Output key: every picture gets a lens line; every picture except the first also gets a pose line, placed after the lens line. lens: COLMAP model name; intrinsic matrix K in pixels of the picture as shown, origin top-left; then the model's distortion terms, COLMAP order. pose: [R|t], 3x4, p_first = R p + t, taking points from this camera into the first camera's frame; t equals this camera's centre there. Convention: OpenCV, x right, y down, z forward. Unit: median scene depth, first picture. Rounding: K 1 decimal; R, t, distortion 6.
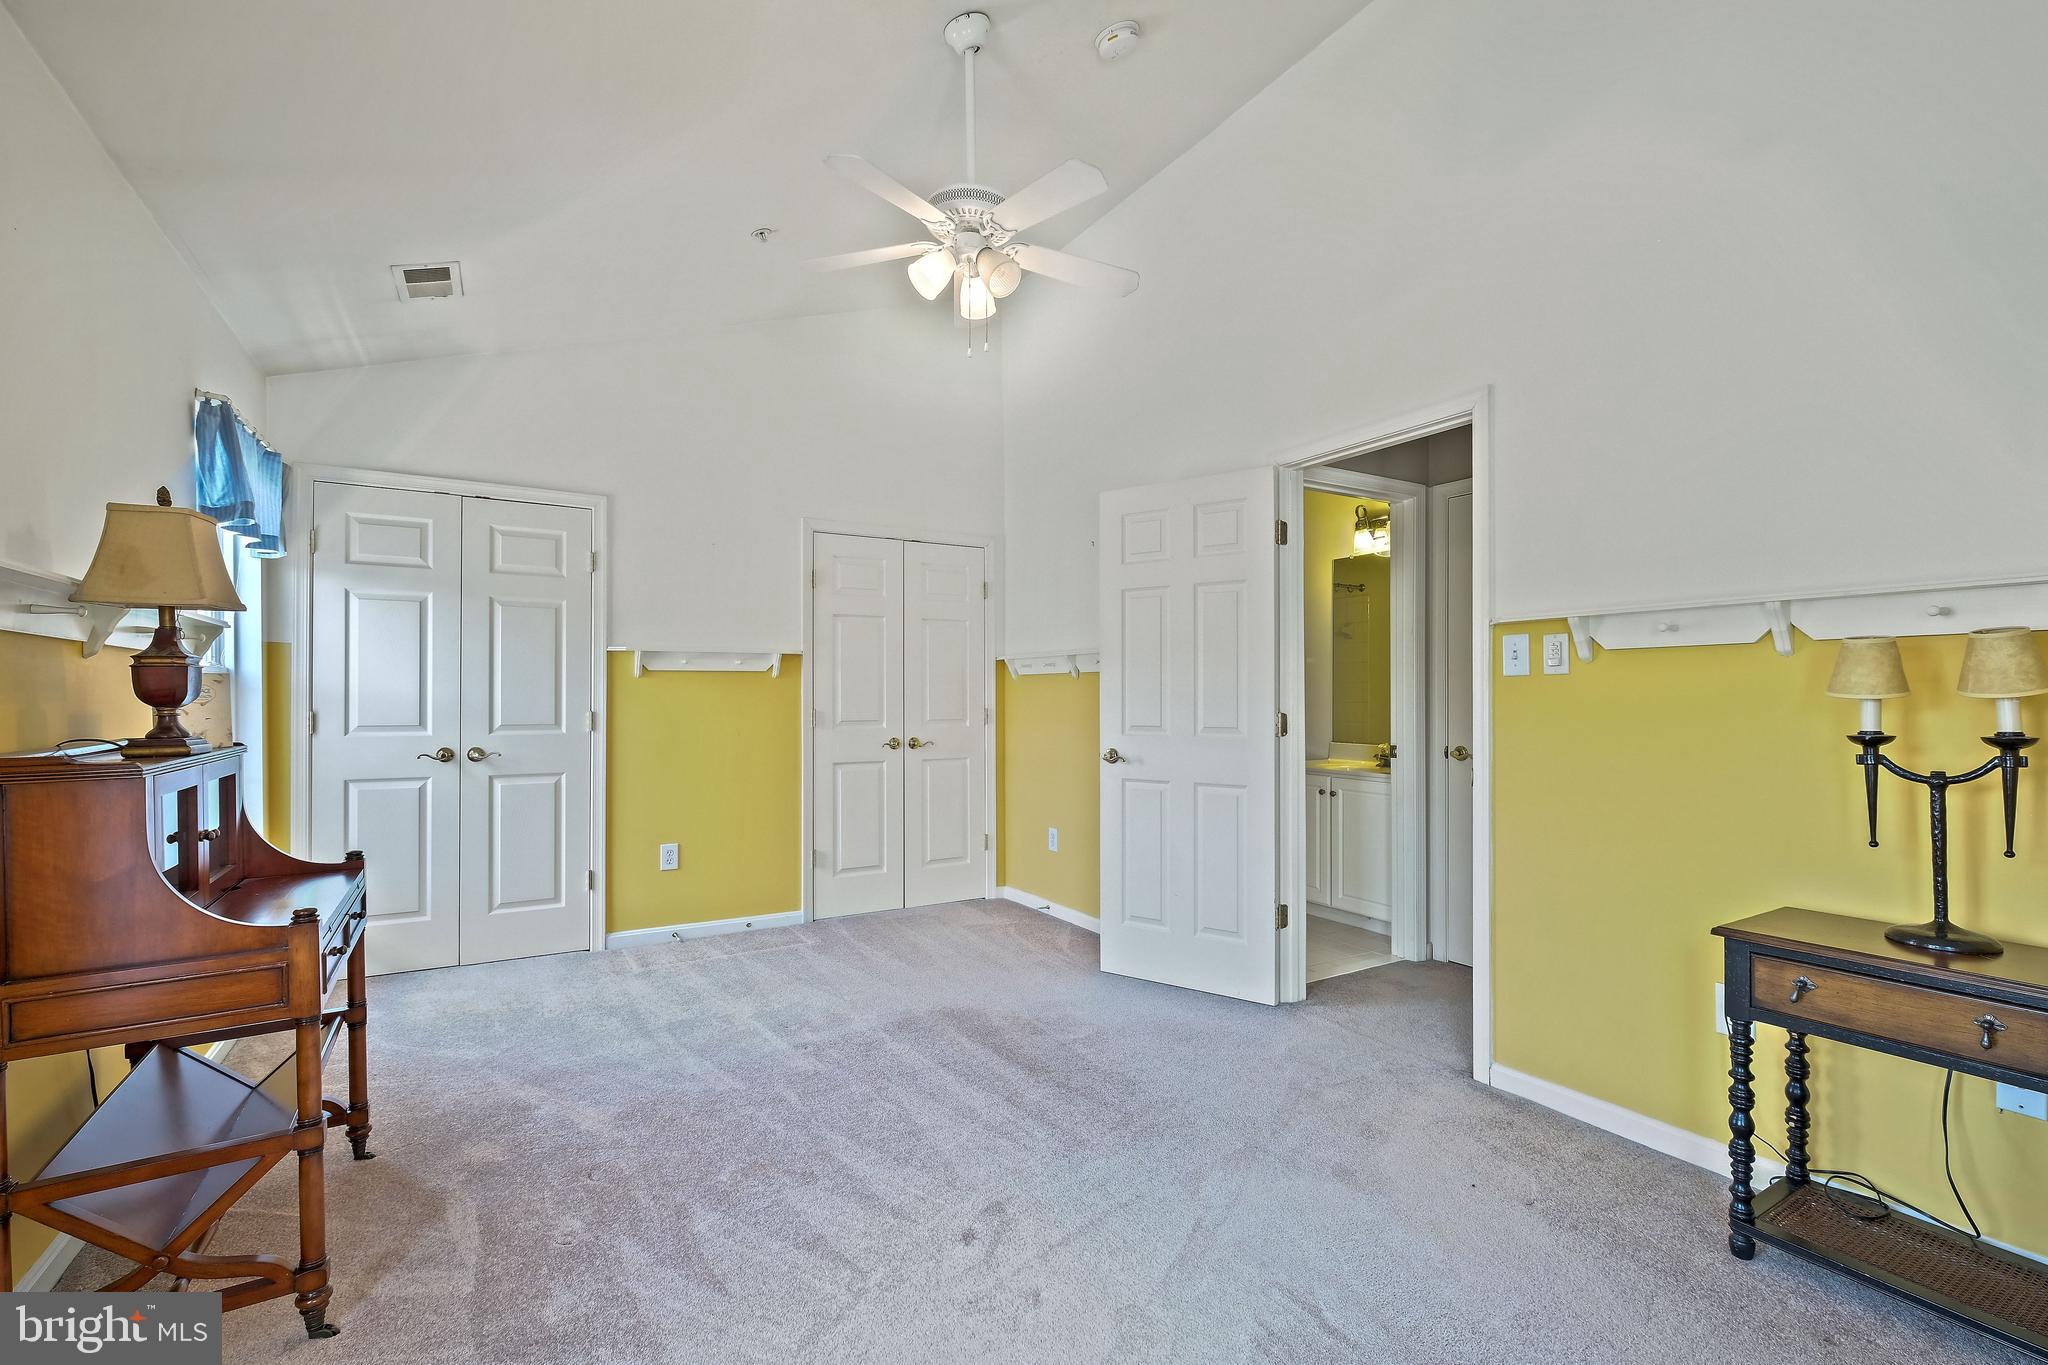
lens RADIAL K [[899.0, 0, 1024.0], [0, 899.0, 682.5], [0, 0, 1]] dist [0.000722, -0.000351]
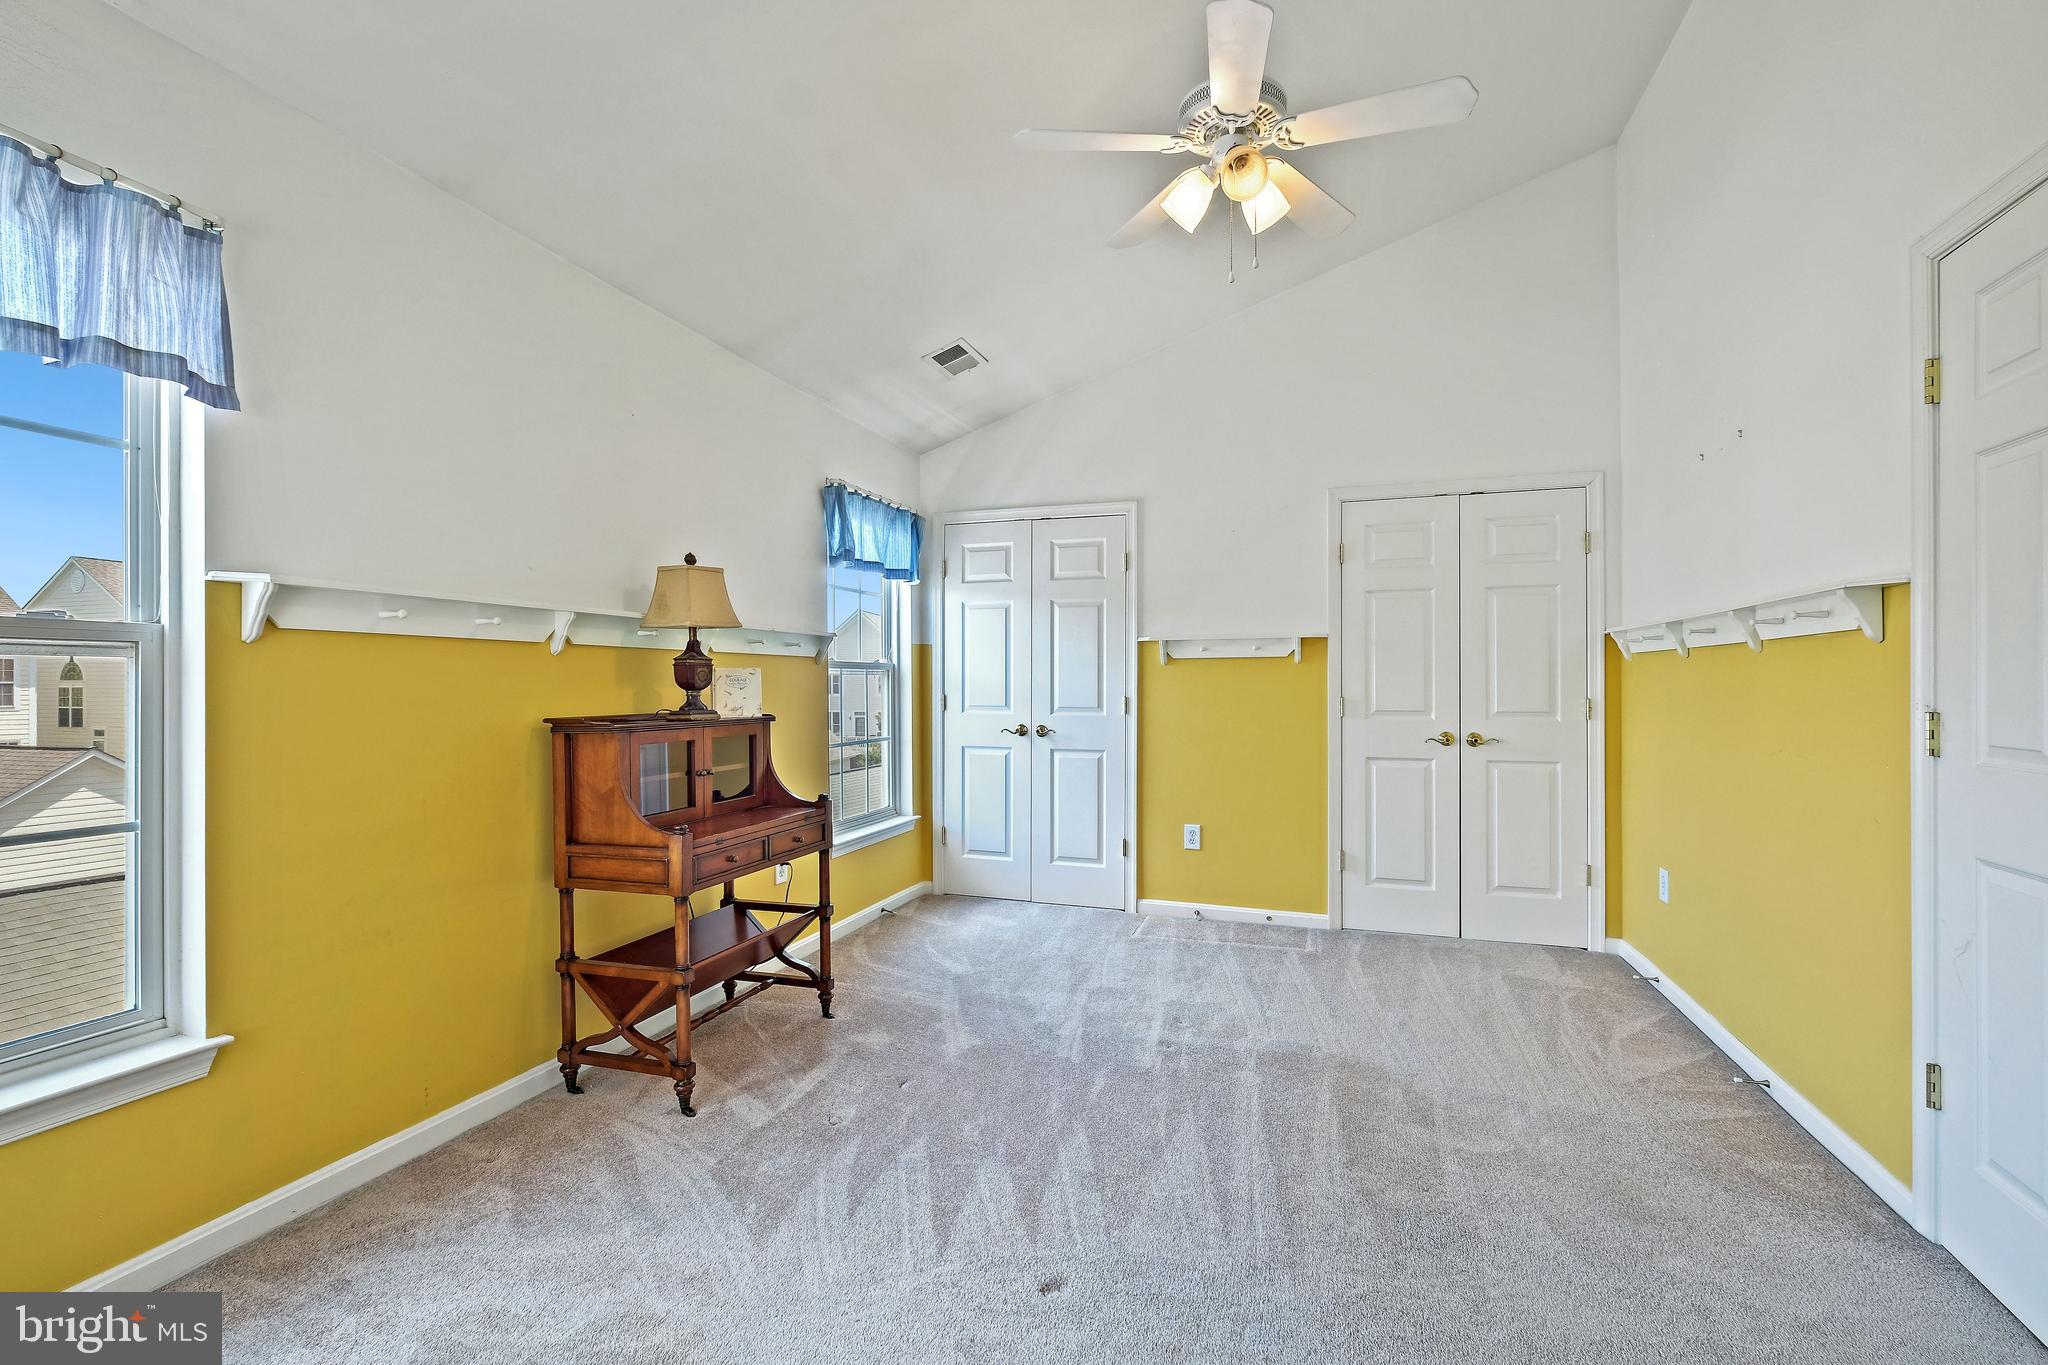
lens RADIAL K [[860.4, 0, 903.5], [0, 860.4, 672.6], [0, 0, 1]] dist [0.008142, -0.000153]
pose [[0.649257, -0.009716, -0.760507, 0.156871], [0.012647, 0.999918, -0.001978, 0.001251], [0.760464, -0.008334, 0.649326, 0.102404]]
